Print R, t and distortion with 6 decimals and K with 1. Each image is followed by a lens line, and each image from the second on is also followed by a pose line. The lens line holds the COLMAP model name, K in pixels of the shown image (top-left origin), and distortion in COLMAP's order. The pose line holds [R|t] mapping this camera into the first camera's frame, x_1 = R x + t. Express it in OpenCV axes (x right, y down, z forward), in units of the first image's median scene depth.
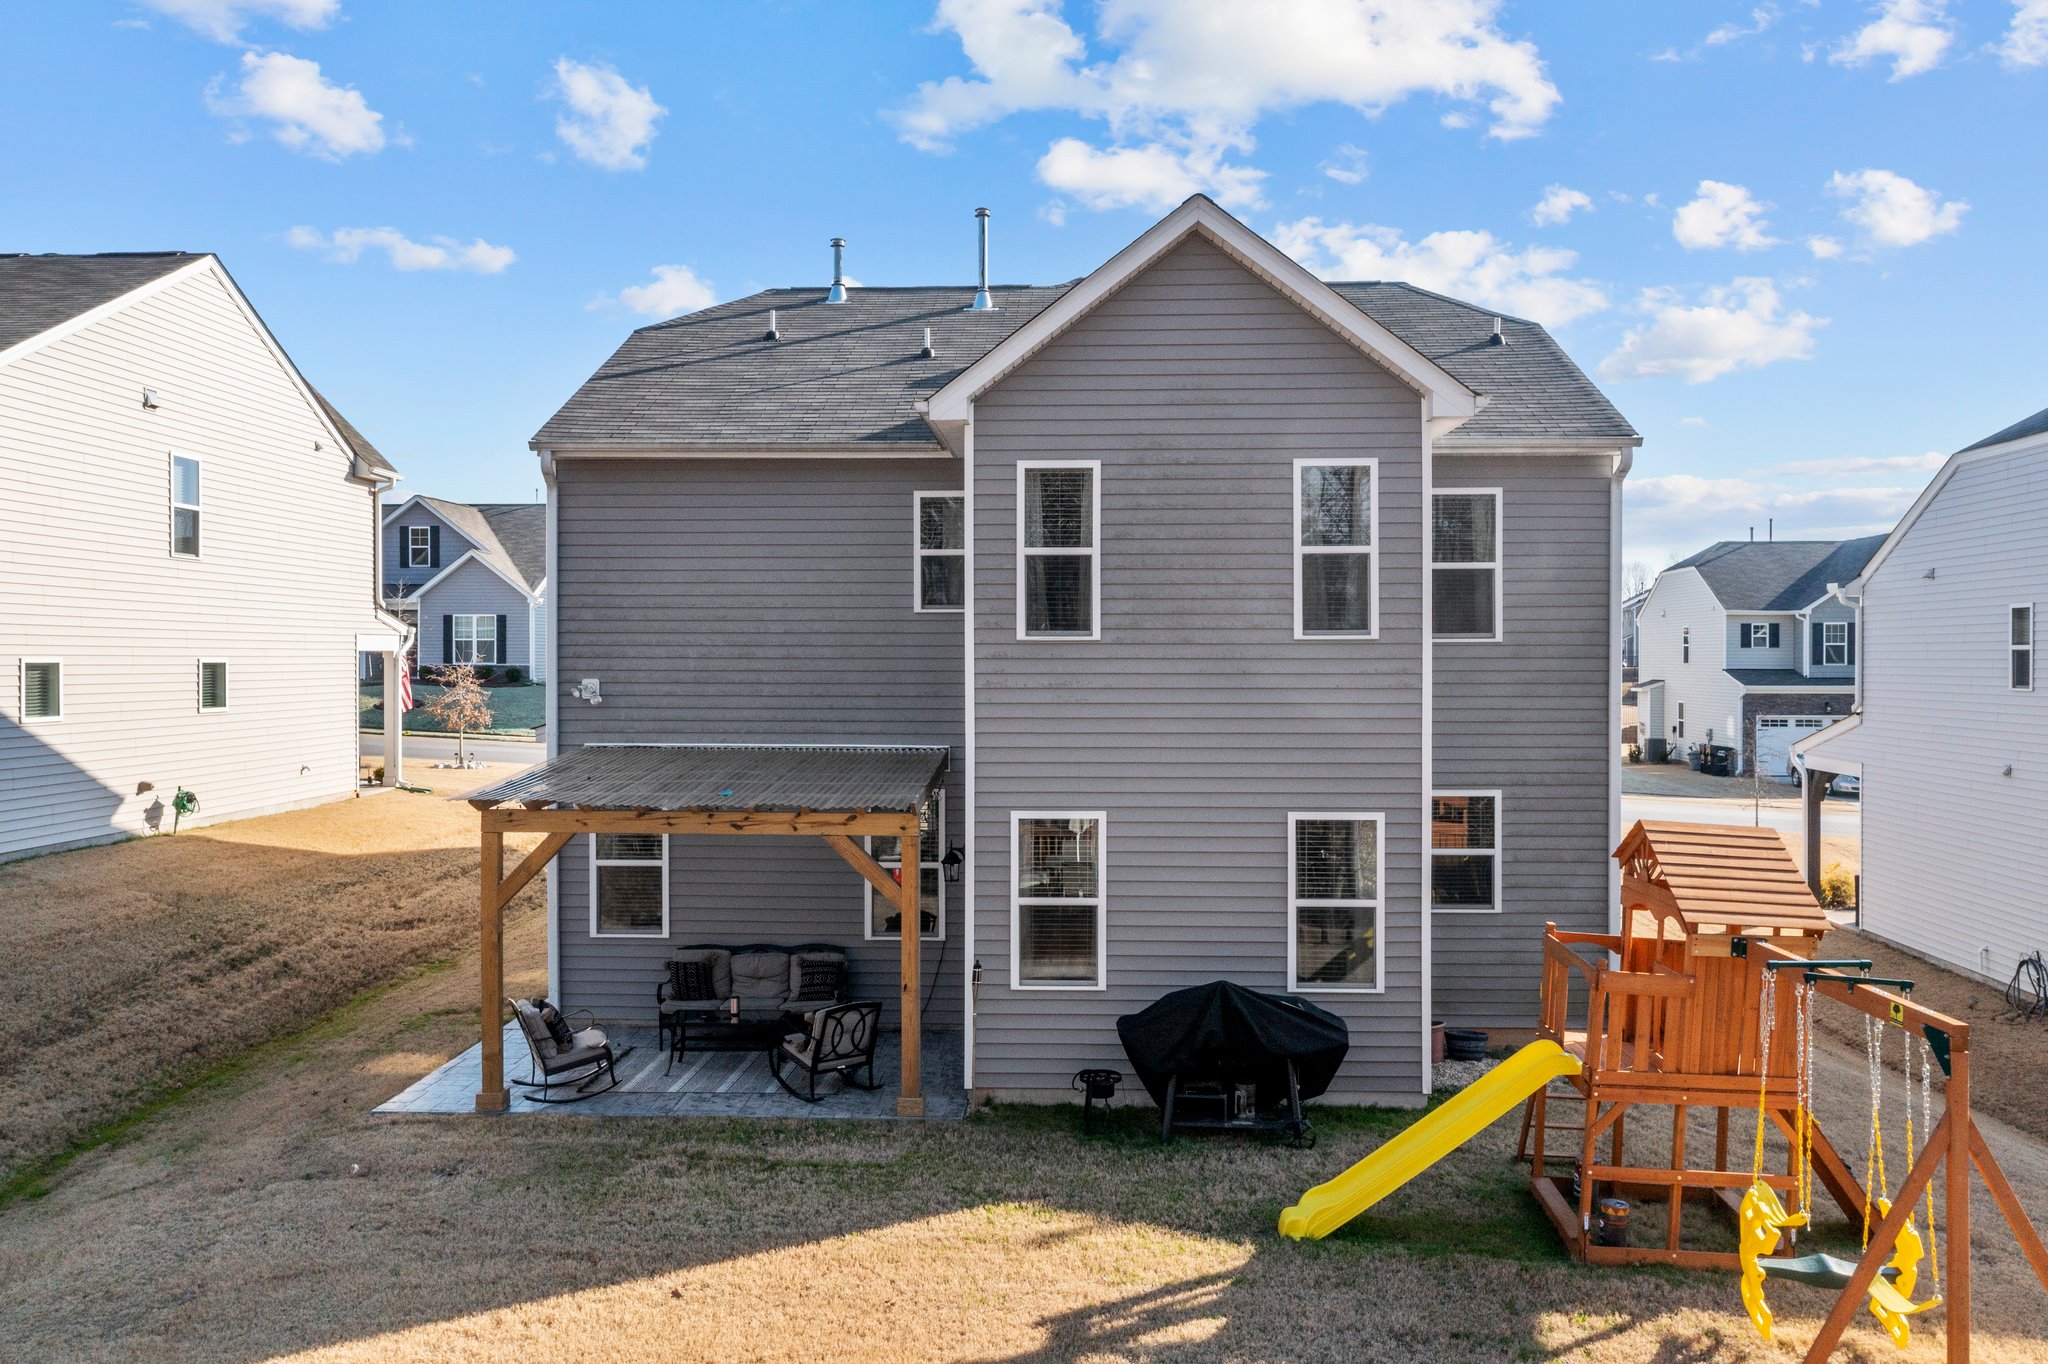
lens RADIAL K [[1619.2, 0, 1024.0], [0, 1619.2, 682.0], [0, 0, 1]] dist [-0.002871, 0.003415]
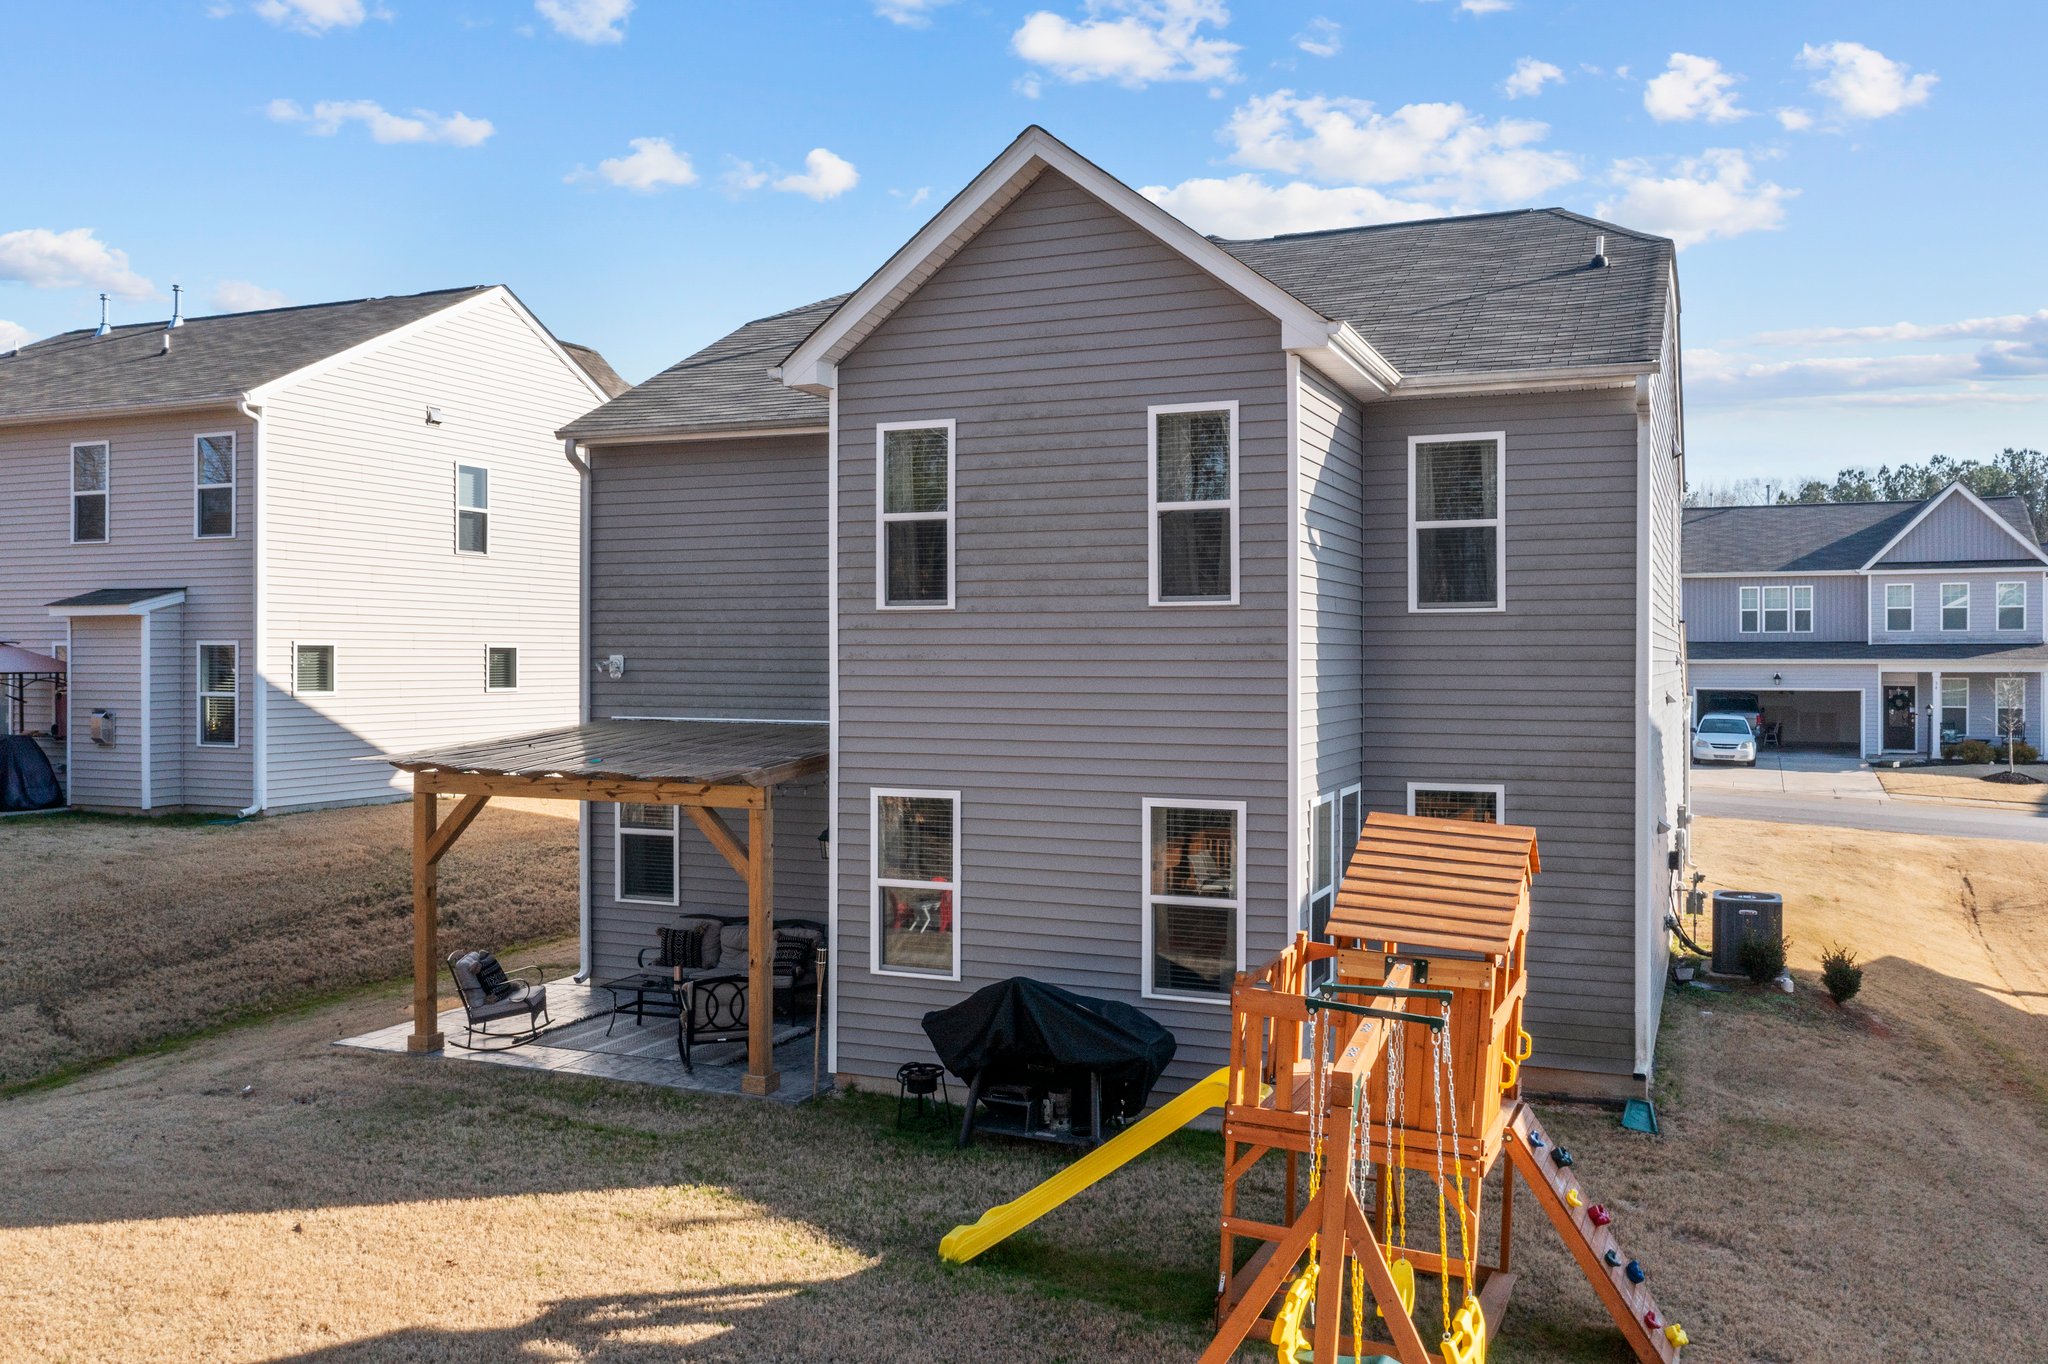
lens RADIAL K [[1621.1, 0, 1025.4], [0, 1621.1, 668.5], [0, 0, 1]] dist [-0.009515, 0.004275]
pose [[0.936704, 0.003515, -0.350105, 0.416535], [-0.006668, 0.999947, -0.007801, 0.015866], [0.350059, 0.009642, 0.936678, 0.129947]]
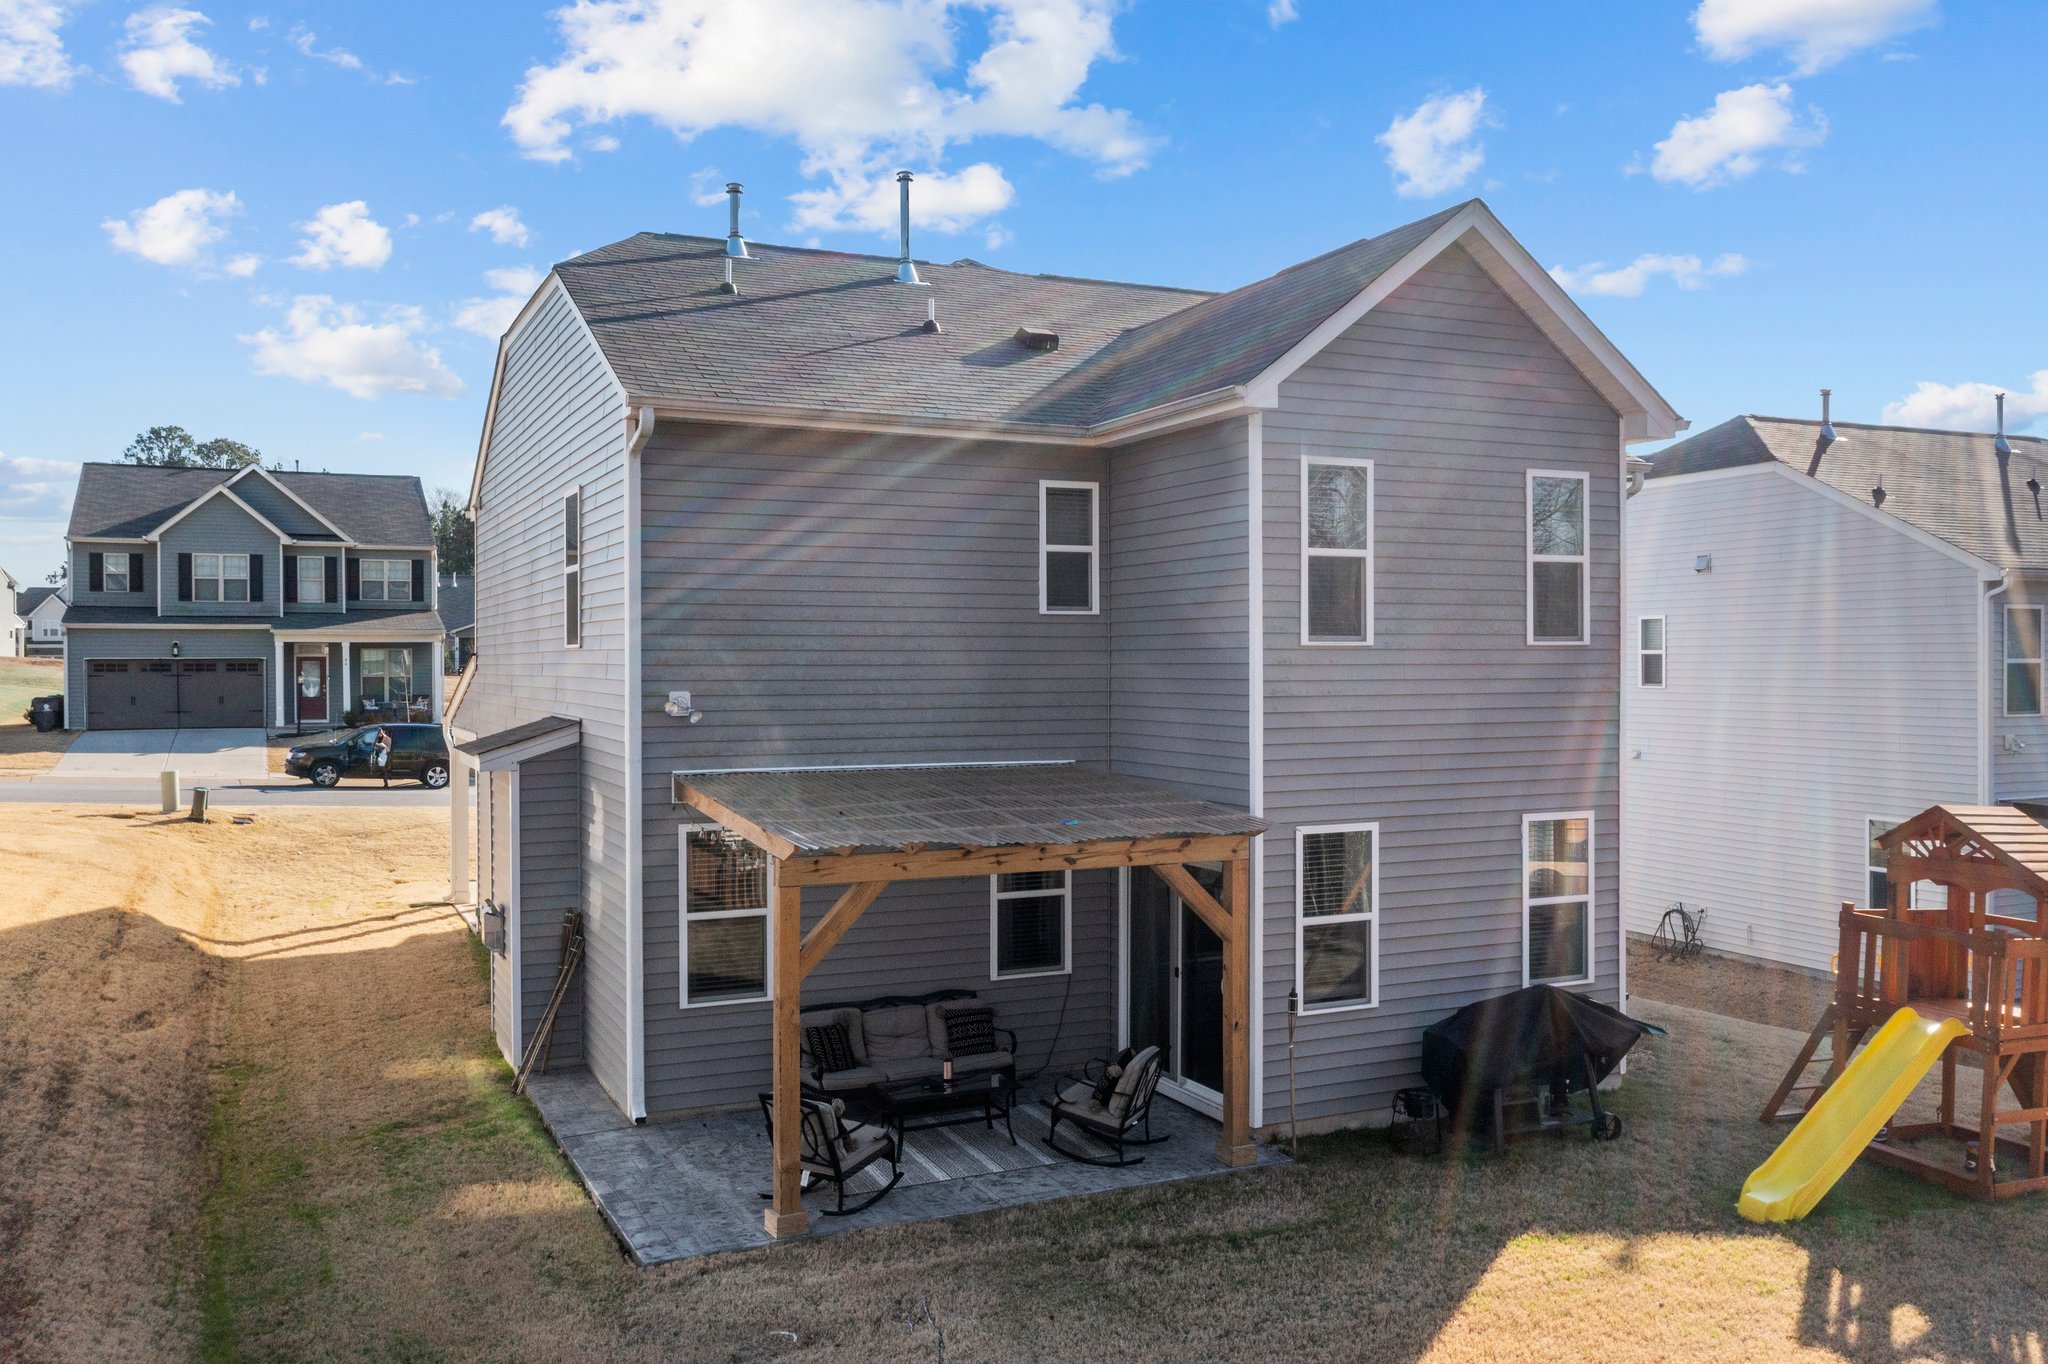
lens RADIAL K [[1619.2, 0, 1024.0], [0, 1619.2, 682.0], [0, 0, 1]] dist [-0.002871, 0.003415]
pose [[0.887328, -0.008482, 0.461061, -0.584599], [0.009316, 0.999956, 0.000466, -0.006526], [-0.461045, 0.003882, 0.887368, 0.237491]]
